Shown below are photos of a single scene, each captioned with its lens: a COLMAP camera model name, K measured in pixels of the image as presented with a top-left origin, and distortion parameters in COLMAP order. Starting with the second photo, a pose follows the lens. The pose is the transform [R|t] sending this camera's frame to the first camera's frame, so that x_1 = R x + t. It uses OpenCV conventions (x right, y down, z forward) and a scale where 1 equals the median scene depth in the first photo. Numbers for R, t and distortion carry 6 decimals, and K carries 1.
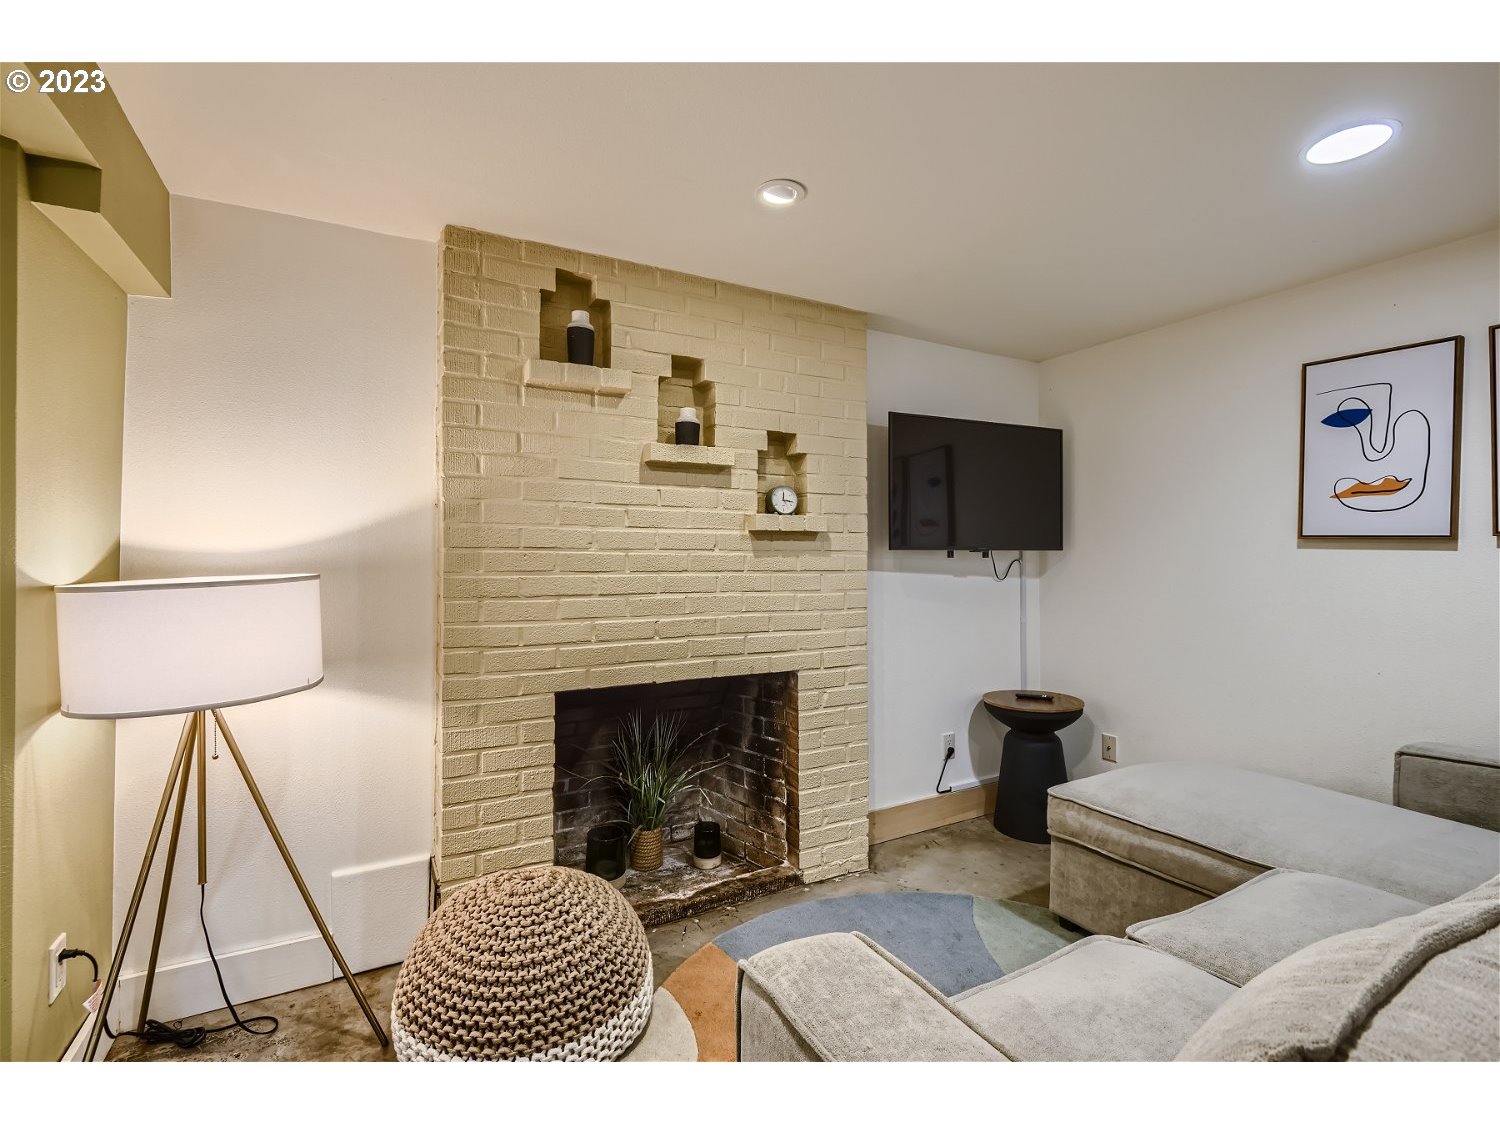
lens RADIAL K [[691.0, 0, 753.3], [0, 691.0, 555.7], [0, 0, 1]] dist [-0.016543, -0.000284]
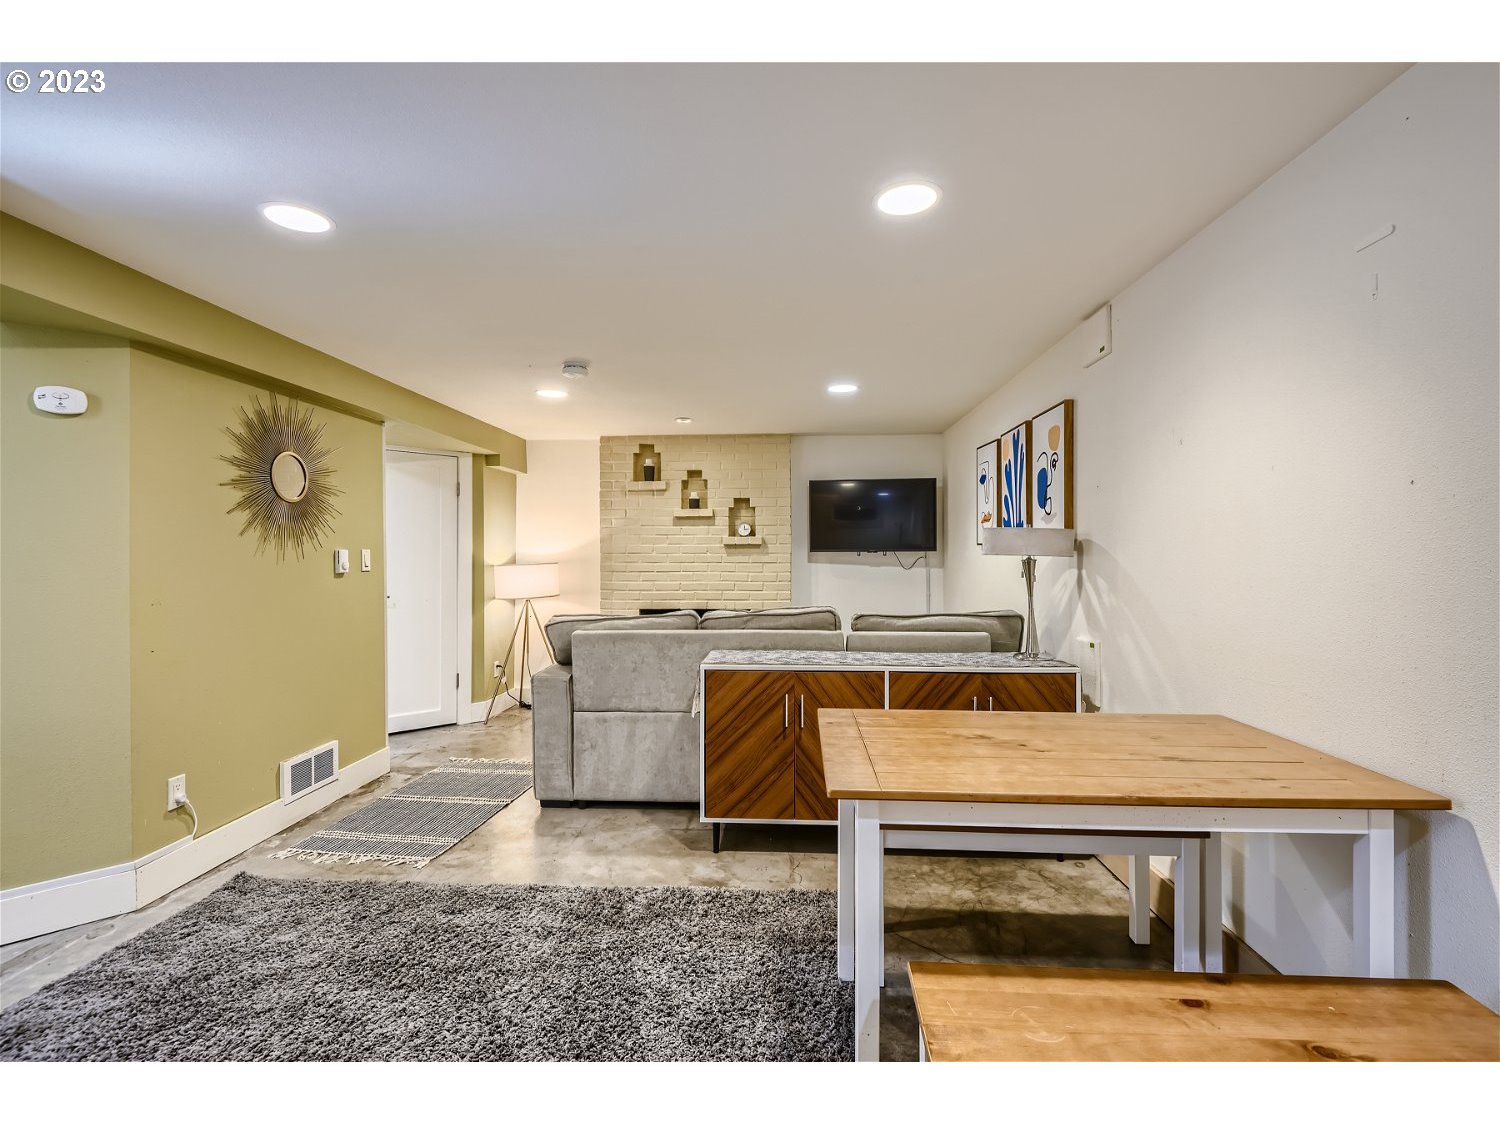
lens RADIAL K [[691.0, 0, 748.8], [0, 691.0, 561.5], [0, 0, 1]] dist [-0.016543, -0.000284]
pose [[0.844946, -0.000158, -0.534851, 1.306901], [0.005359, 0.999952, 0.008171, 0.001182], [0.534824, -0.009770, 0.844907, -0.872907]]
